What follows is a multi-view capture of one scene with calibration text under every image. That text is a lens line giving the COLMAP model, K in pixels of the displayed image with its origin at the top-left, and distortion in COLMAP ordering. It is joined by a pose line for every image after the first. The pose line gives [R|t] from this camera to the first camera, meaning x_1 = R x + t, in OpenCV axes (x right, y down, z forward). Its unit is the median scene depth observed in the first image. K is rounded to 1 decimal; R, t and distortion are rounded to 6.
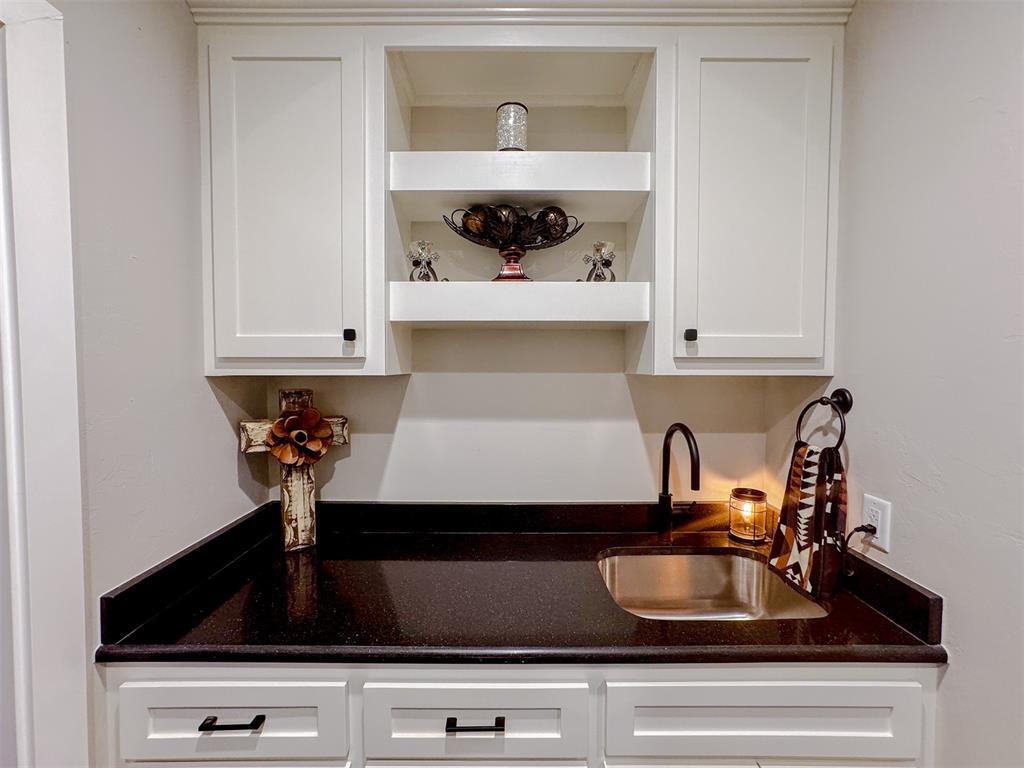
lens RADIAL K [[414.5, 0, 514.8], [0, 414.5, 385.2], [0, 0, 1]] dist [-0.014430, 0.006574]
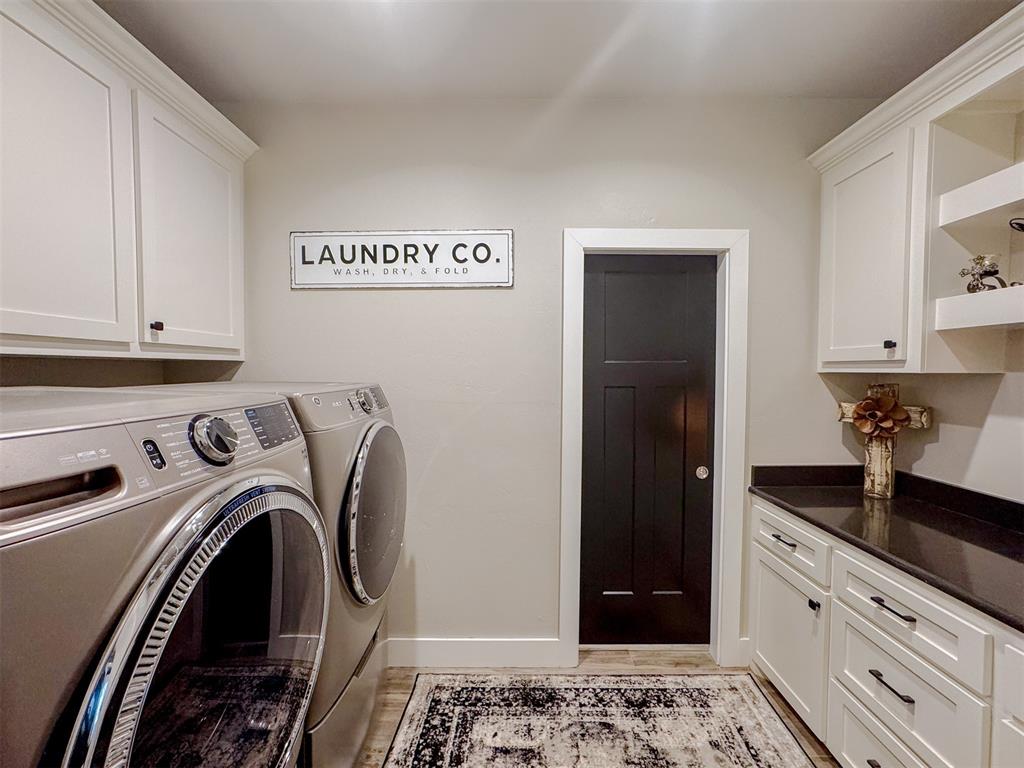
lens RADIAL K [[414.5, 0, 513.1], [0, 414.5, 383.0], [0, 0, 1]] dist [-0.014430, 0.006574]
pose [[0.002940, 0.034614, -0.999396, 0.873189], [-0.038659, 0.998658, 0.034475, 0.010881], [0.999248, 0.038534, 0.004274, -0.257299]]
